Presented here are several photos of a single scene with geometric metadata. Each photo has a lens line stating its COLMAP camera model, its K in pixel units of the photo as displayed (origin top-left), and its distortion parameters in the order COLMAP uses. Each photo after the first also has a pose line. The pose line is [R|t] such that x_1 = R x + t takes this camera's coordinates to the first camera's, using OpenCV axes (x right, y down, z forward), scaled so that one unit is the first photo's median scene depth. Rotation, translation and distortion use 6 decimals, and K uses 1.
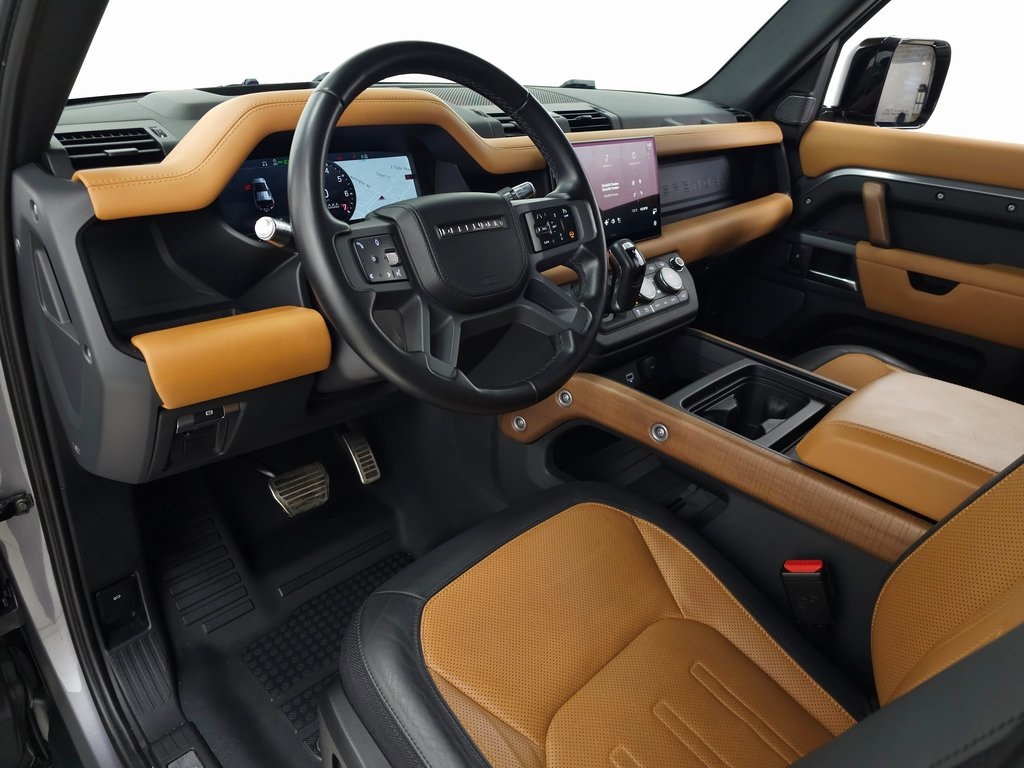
lens RADIAL K [[697.1, 0, 522.6], [0, 697.1, 365.6], [0, 0, 1]] dist [0.053783, -0.032655]
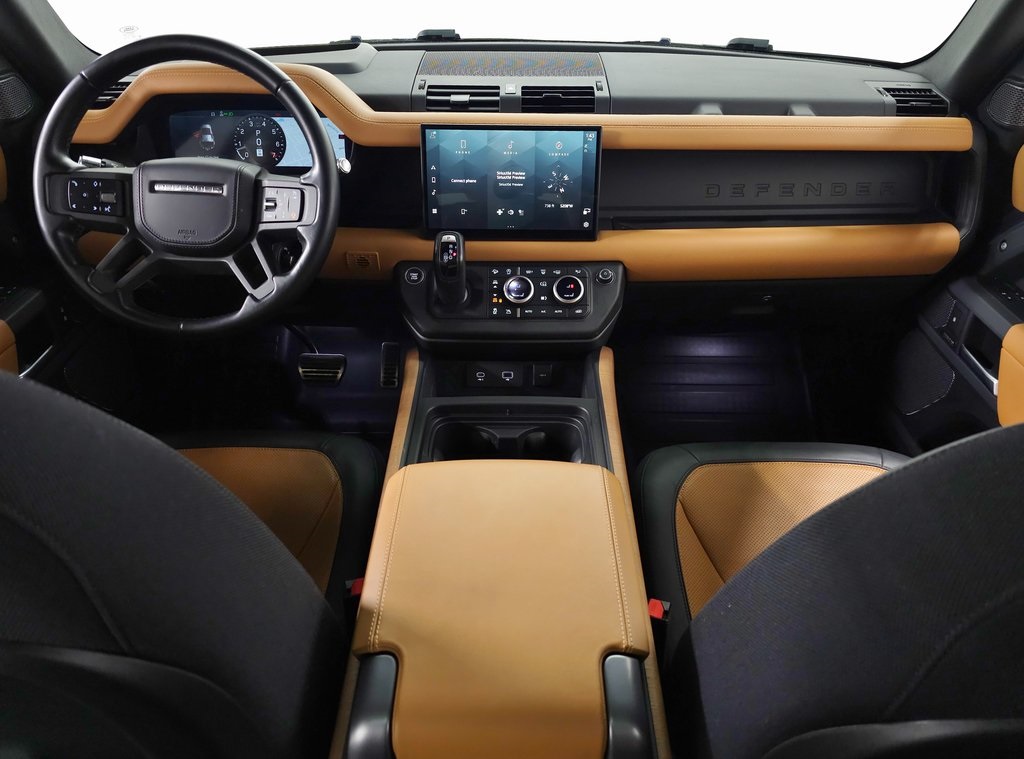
lens RADIAL K [[697.1, 0, 516.1], [0, 697.1, 382.9], [0, 0, 1]] dist [0.053783, -0.032655]
pose [[0.697598, 0.351957, -0.624086, 0.906952], [-0.272723, 0.935901, 0.222959, -0.226514], [0.662555, 0.014667, 0.748870, 0.325216]]
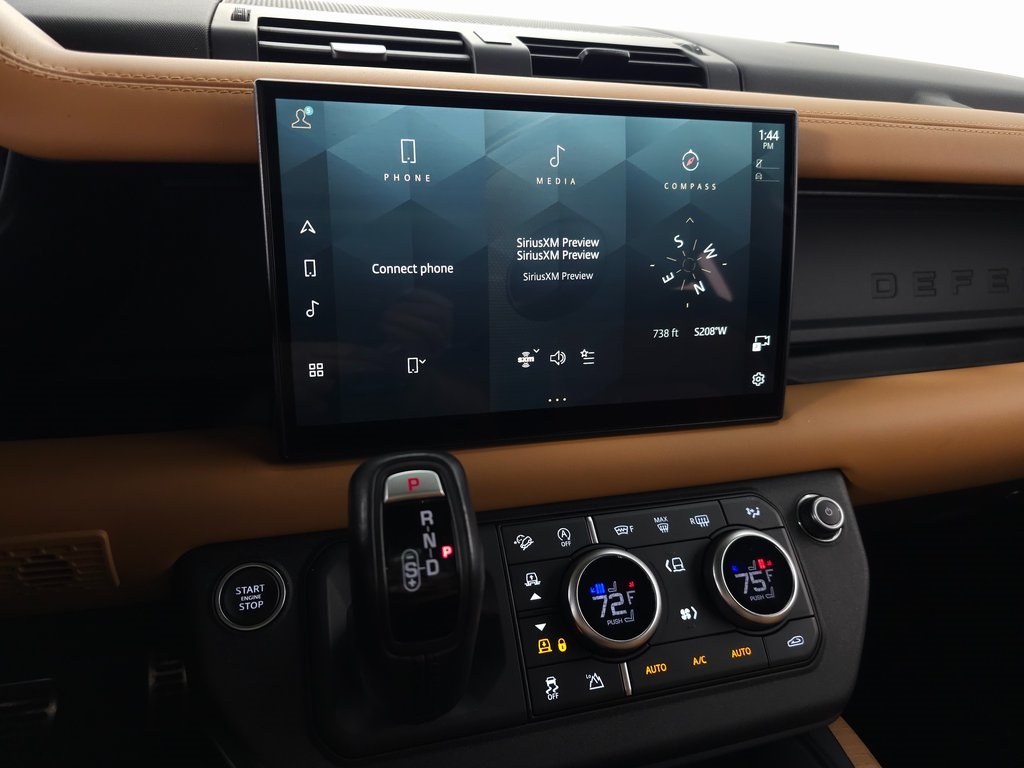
lens RADIAL K [[710.1, 0, 514.3], [0, 710.1, 378.7], [0, 0, 1]] dist [0.031280, -0.035876]
pose [[0.871609, 0.191558, -0.451224, 0.285797], [-0.215800, 0.976435, -0.002326, -0.214414], [0.440146, 0.099401, 0.892408, 0.791314]]
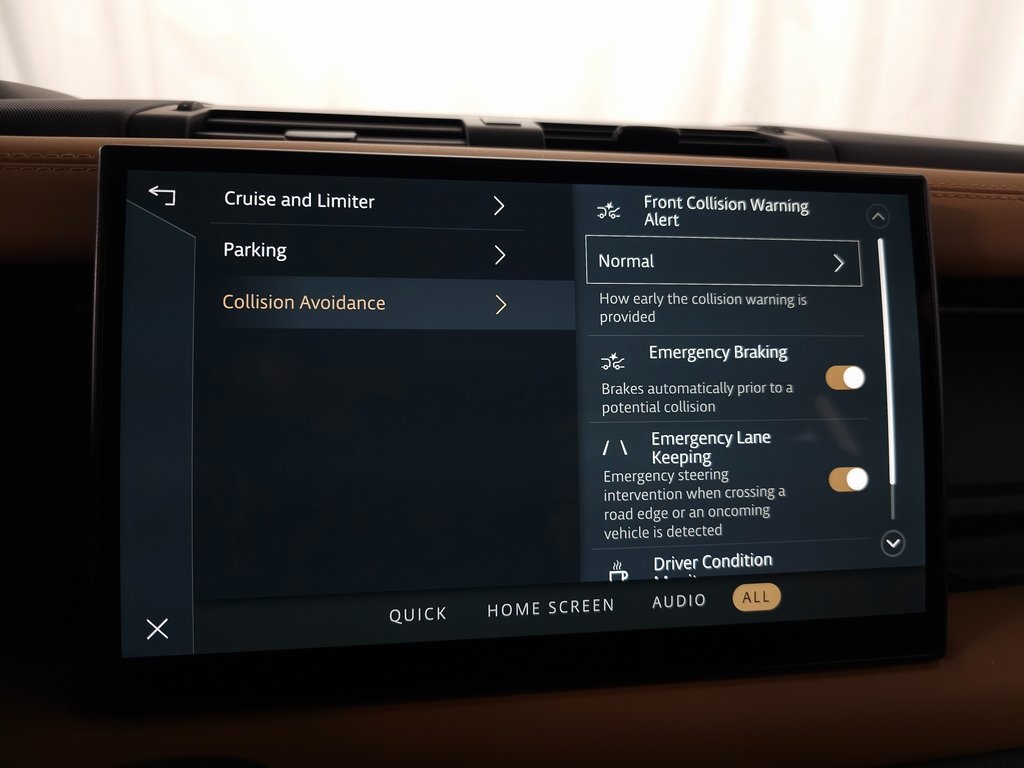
lens RADIAL K [[710.1, 0, 516.8], [0, 710.1, 380.2], [0, 0, 1]] dist [0.031280, -0.035876]
pose [[0.775134, 0.082651, -0.626367, 0.271193], [-0.238031, 0.956557, -0.168345, -0.239906], [0.585242, 0.279585, 0.761134, 0.927691]]
